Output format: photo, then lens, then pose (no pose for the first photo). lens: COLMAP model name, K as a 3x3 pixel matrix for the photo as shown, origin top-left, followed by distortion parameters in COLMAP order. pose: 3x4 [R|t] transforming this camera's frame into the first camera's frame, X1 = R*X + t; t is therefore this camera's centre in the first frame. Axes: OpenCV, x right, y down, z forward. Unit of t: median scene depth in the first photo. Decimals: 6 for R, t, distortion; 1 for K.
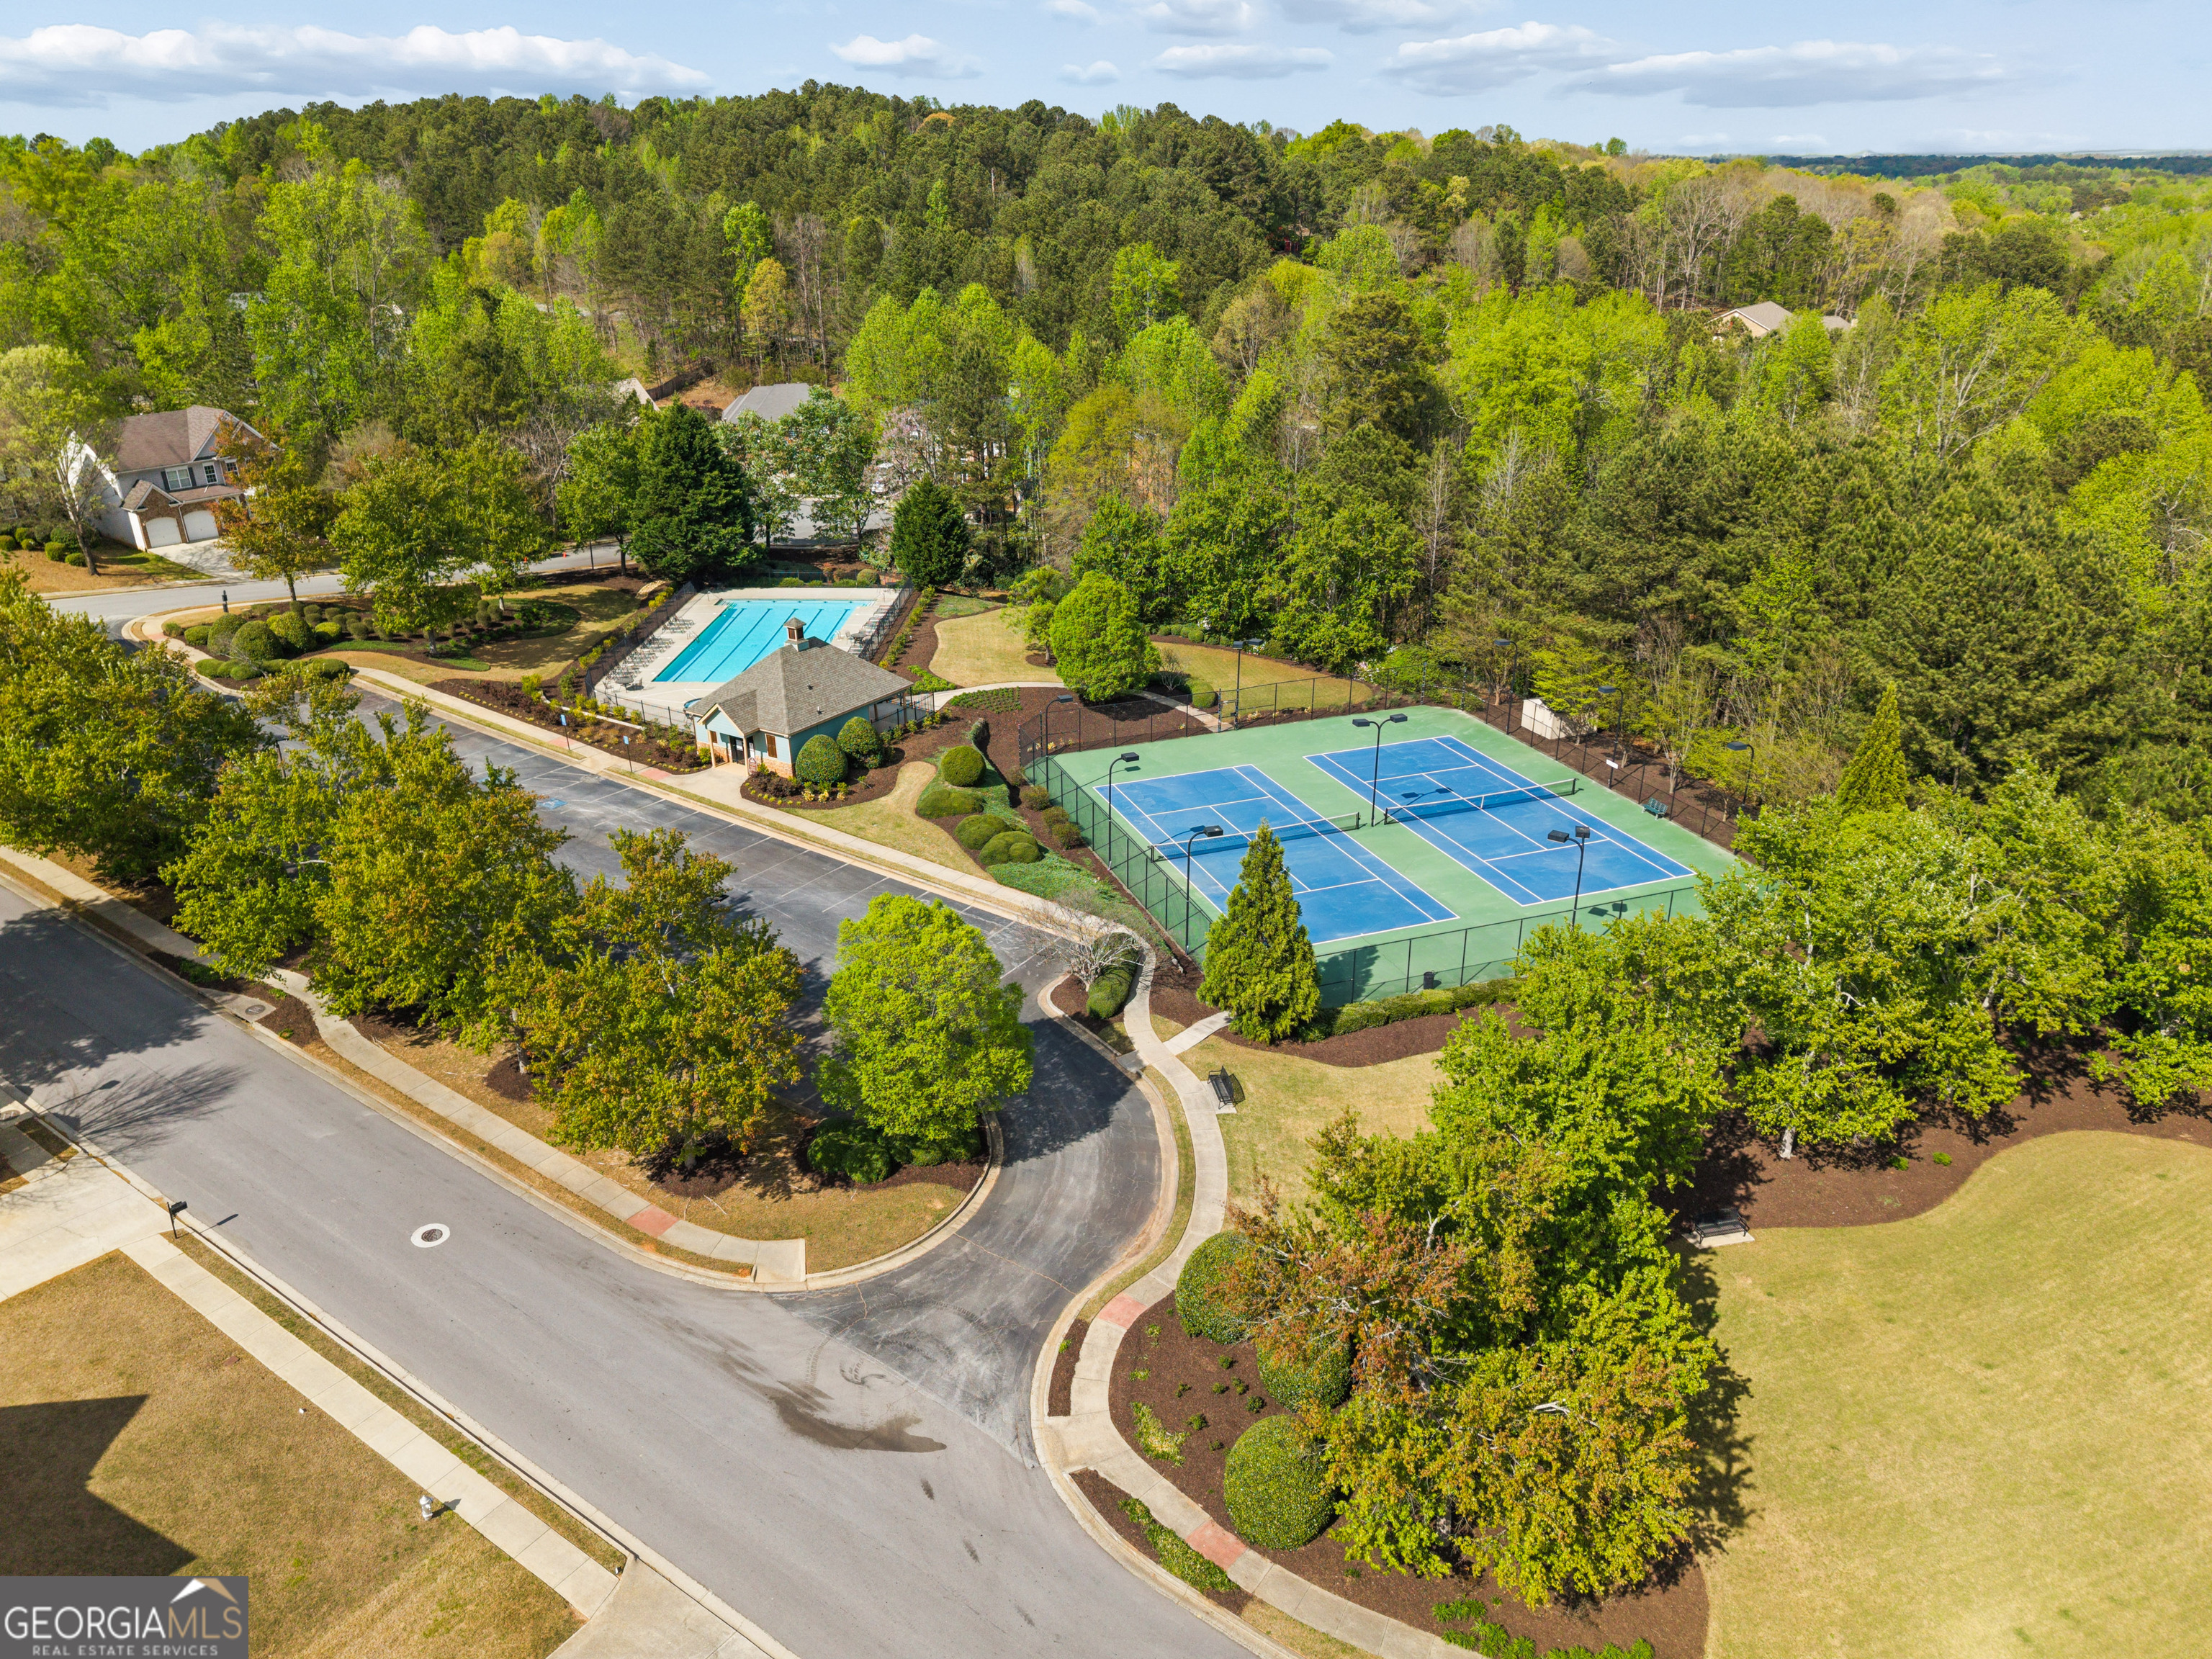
lens RADIAL K [[1554.3, 0, 1103.2], [0, 1554.3, 819.2], [0, 0, 1]] dist [0.045550, -0.005318]
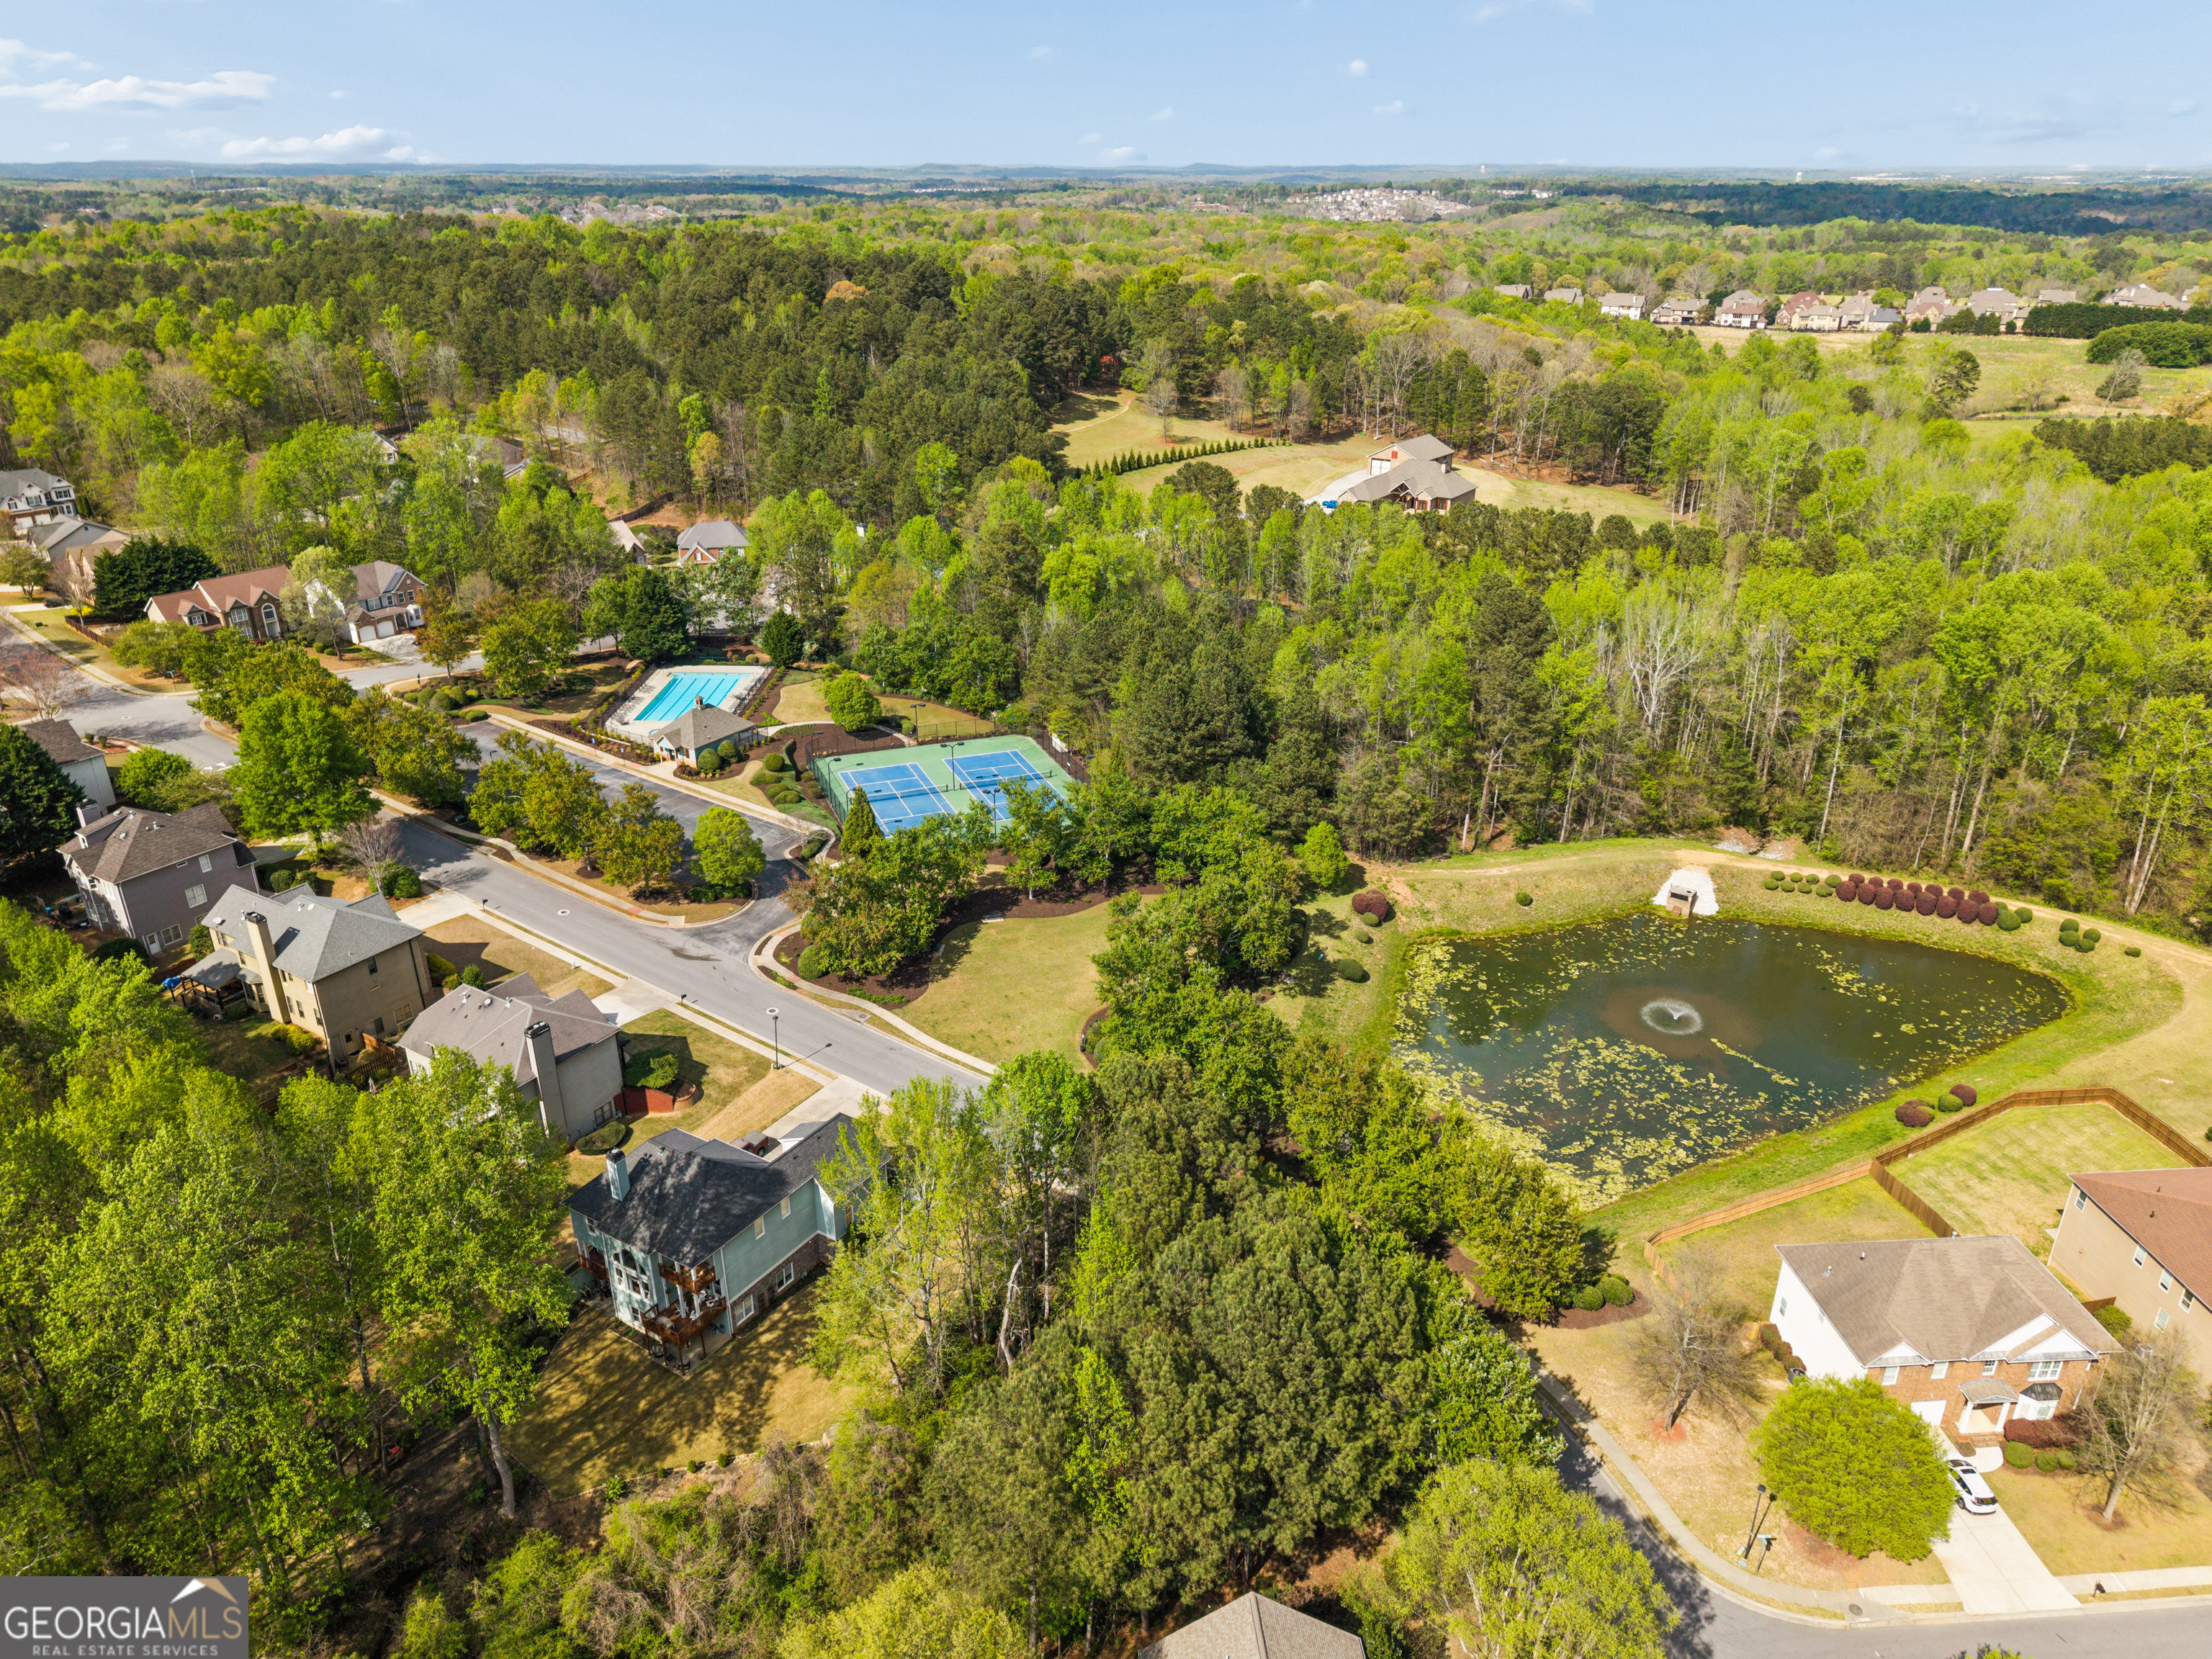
lens RADIAL K [[1554.3, 0, 1112.0], [0, 1554.3, 843.5], [0, 0, 1]] dist [0.045550, -0.005318]
pose [[0.999843, 0.003605, 0.017325, 0.306949], [-0.003930, 0.999817, 0.018748, 0.032673], [-0.017254, -0.018813, 0.999674, -1.072905]]
